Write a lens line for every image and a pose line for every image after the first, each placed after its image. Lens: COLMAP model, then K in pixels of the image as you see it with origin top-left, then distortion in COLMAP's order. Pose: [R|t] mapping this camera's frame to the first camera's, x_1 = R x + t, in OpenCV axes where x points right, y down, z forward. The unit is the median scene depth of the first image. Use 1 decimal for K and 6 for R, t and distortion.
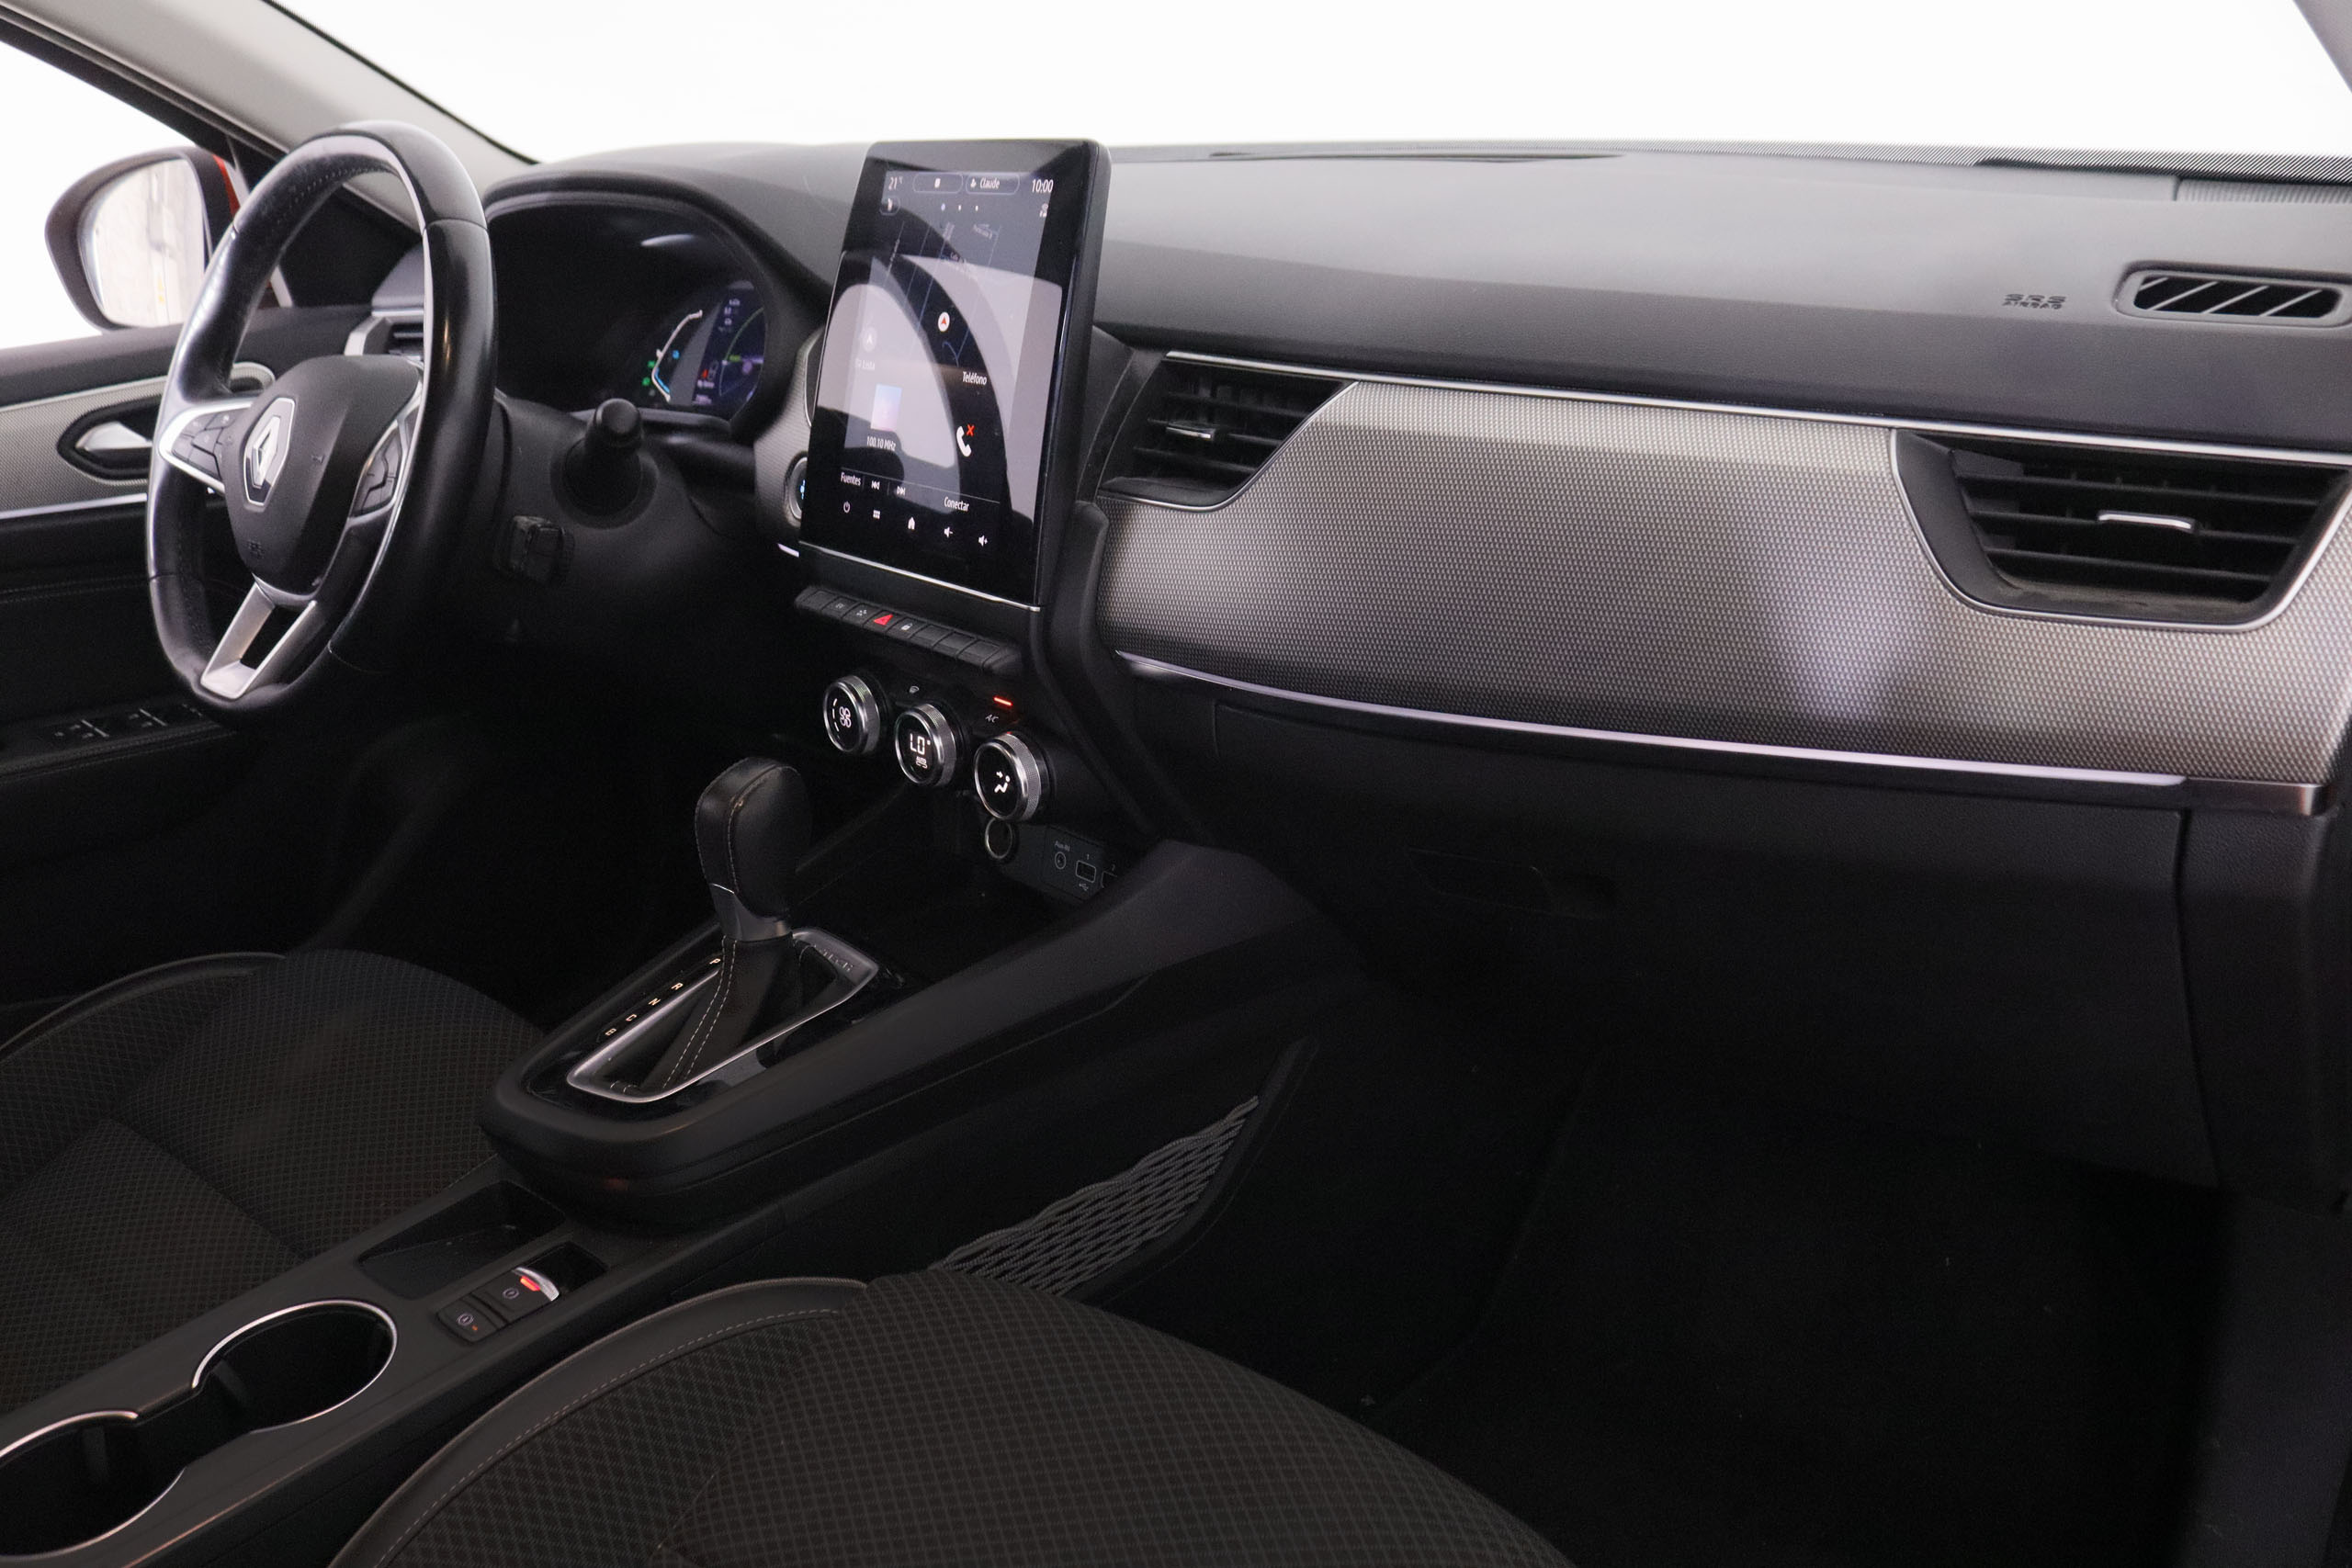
lens RADIAL K [[1920.3, 0, 1177.1], [0, 1920.3, 789.9], [0, 0, 1]] dist [-0.160231, 0.110929]
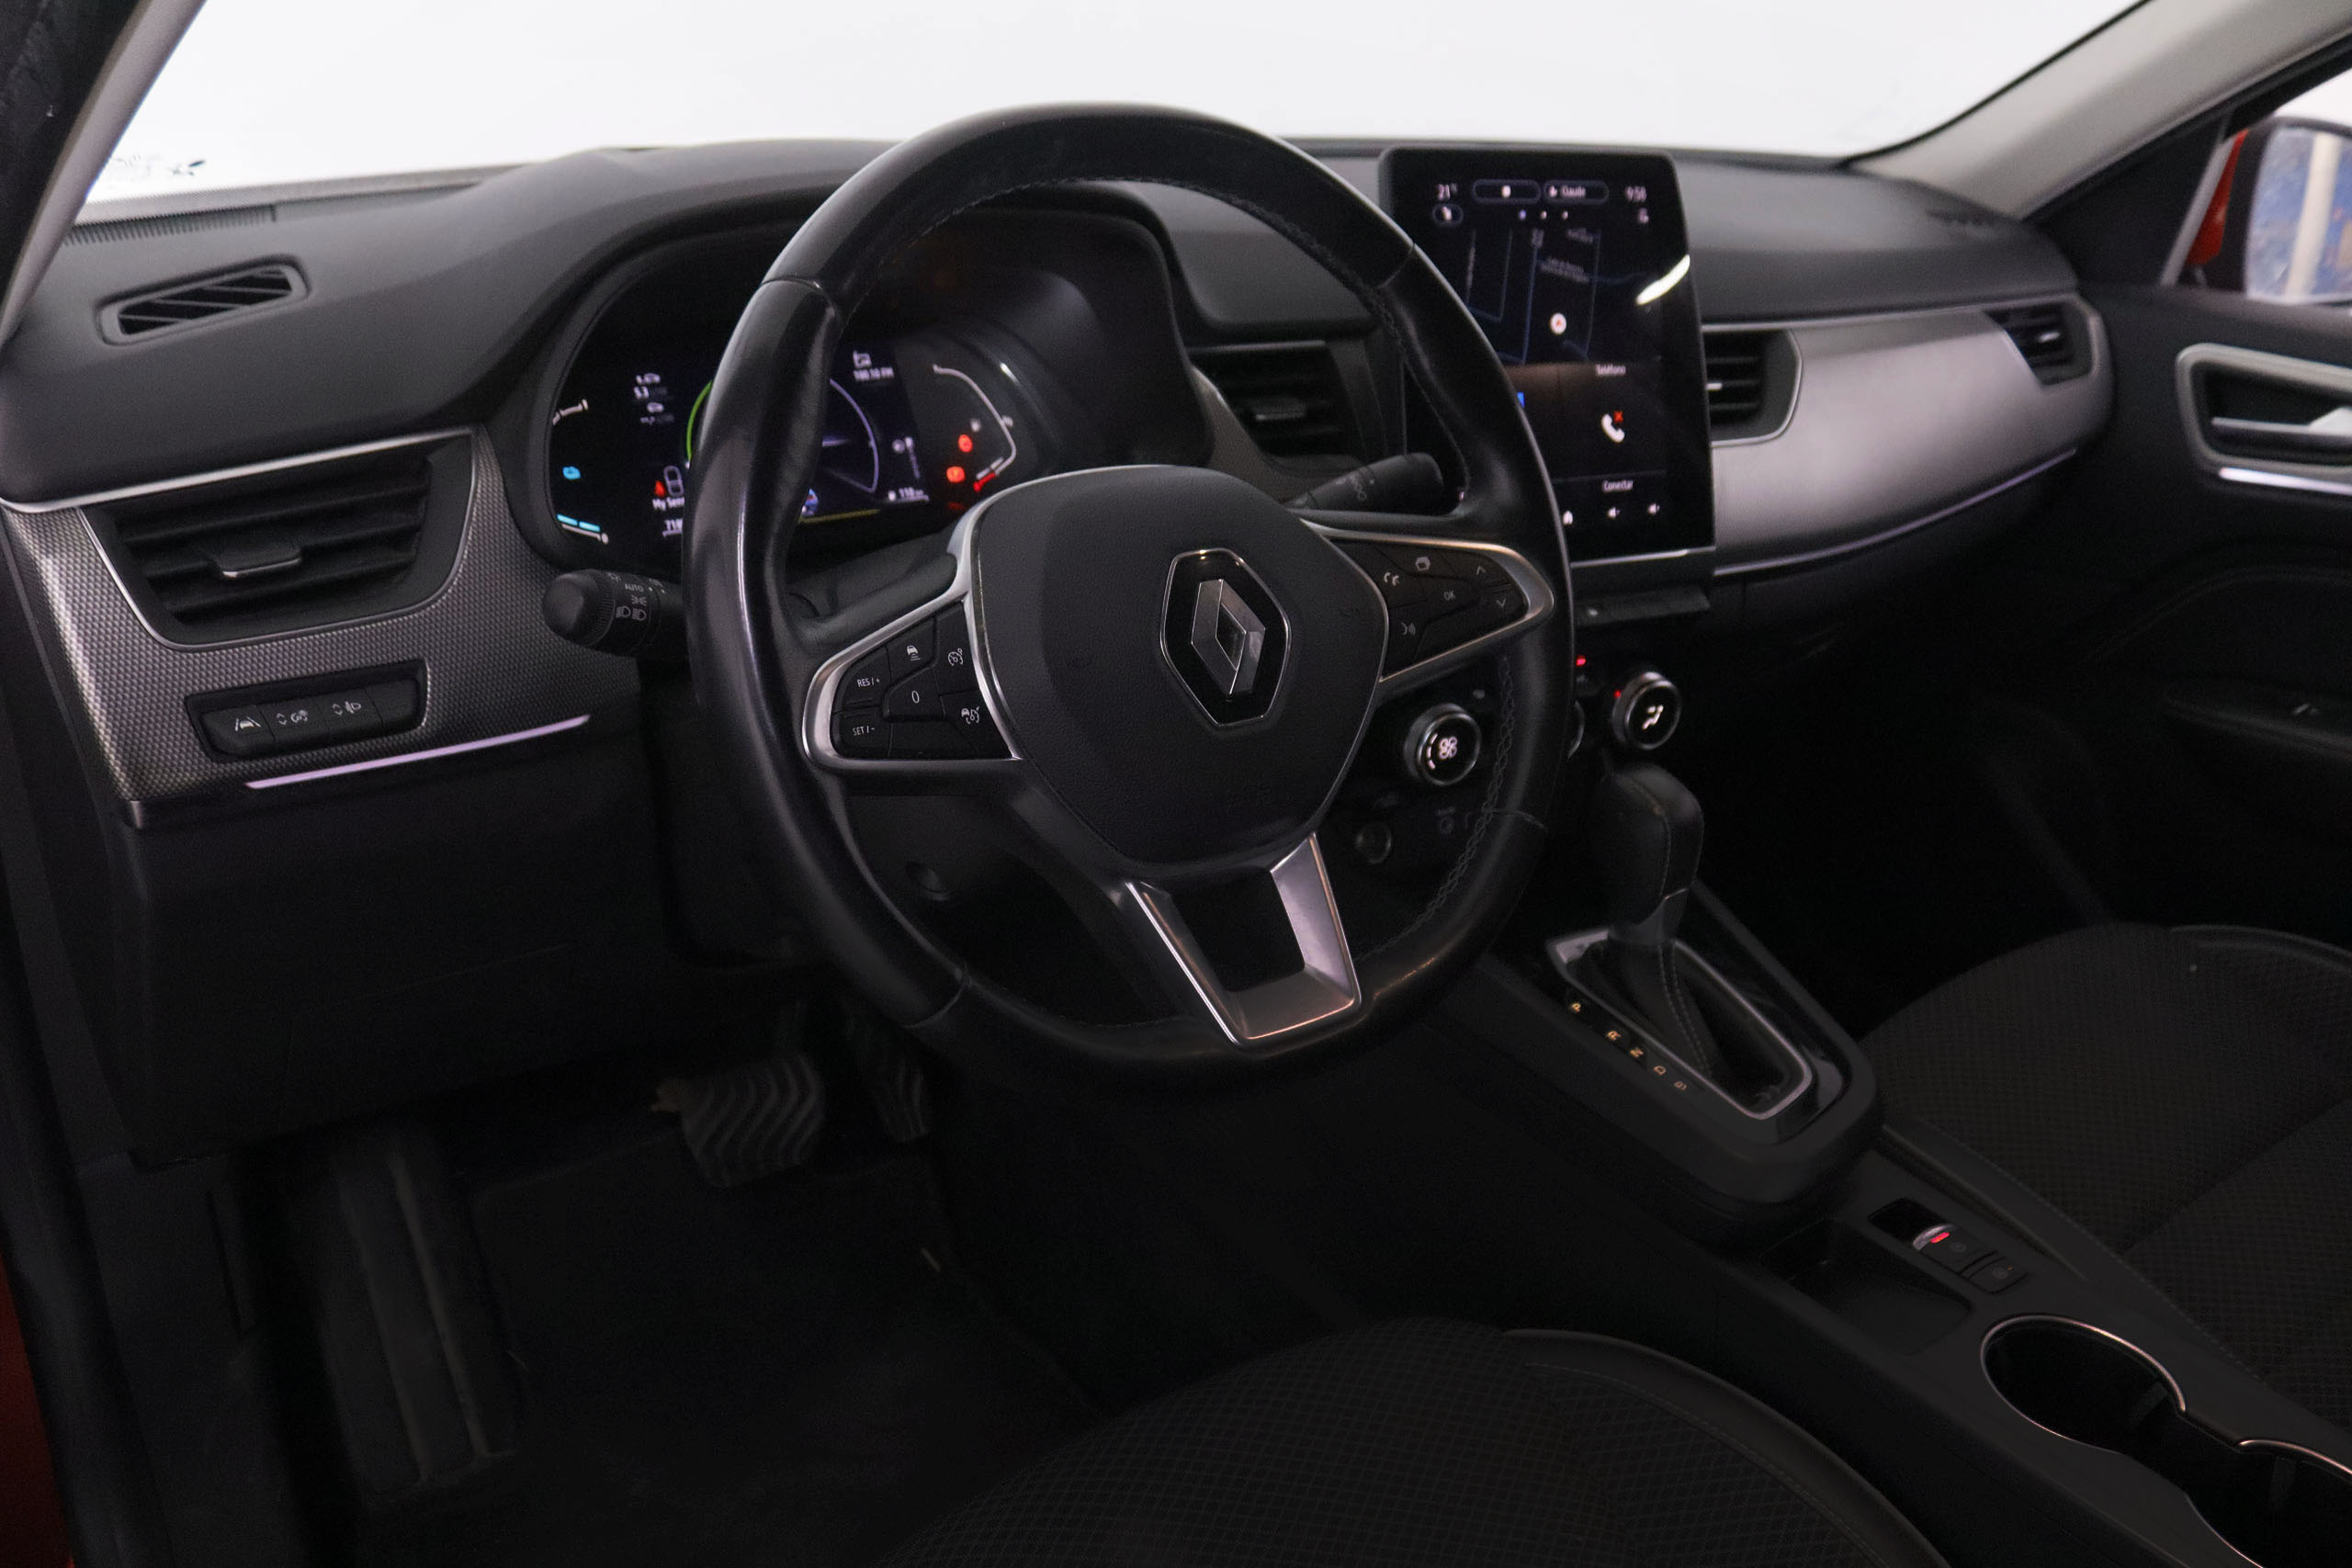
lens RADIAL K [[1920.3, 0, 1199.9], [0, 1920.3, 772.0], [0, 0, 1]] dist [-0.160231, 0.110929]
pose [[0.214447, -0.315627, 0.924333, -1.162996], [0.300690, 0.921723, 0.244975, -0.319588], [-0.929300, 0.225403, 0.292567, 0.891316]]
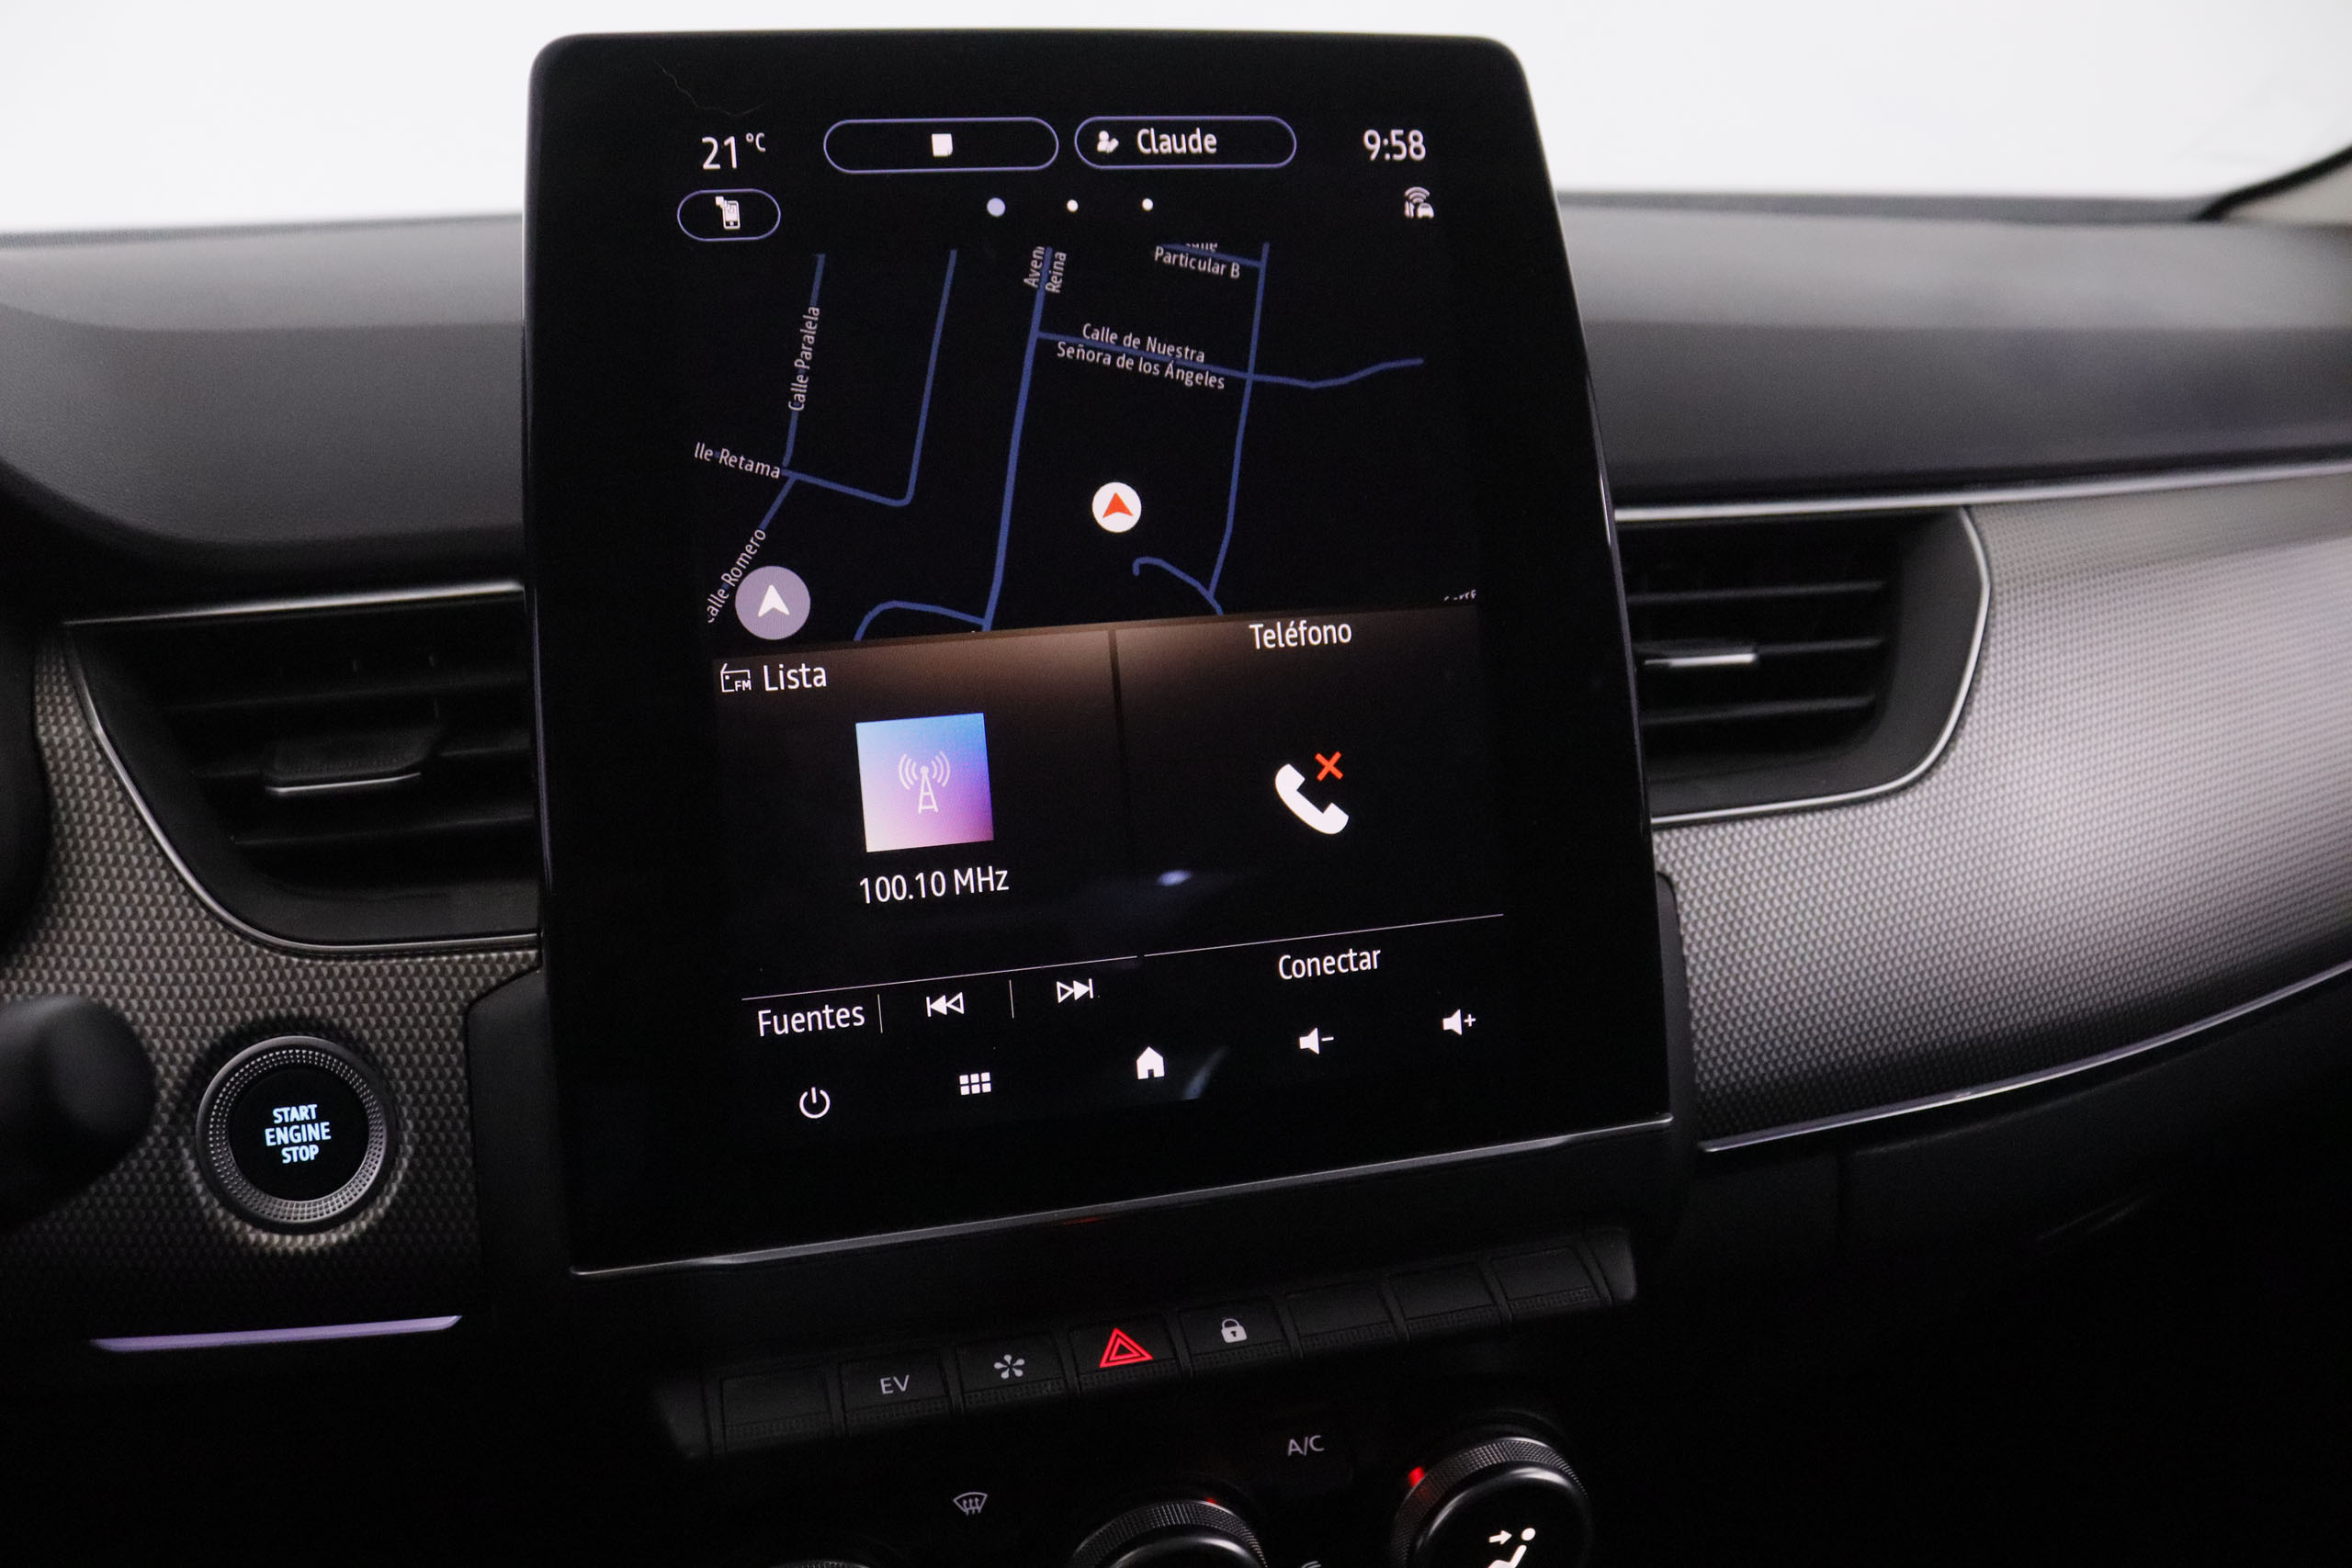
lens RADIAL K [[1920.3, 0, 1165.8], [0, 1920.3, 791.4], [0, 0, 1]] dist [-0.160231, 0.110929]
pose [[0.446890, -0.211005, 0.869348, -0.431913], [0.321382, 0.944777, 0.064106, -0.205576], [-0.834867, 0.250745, 0.490025, 0.787019]]
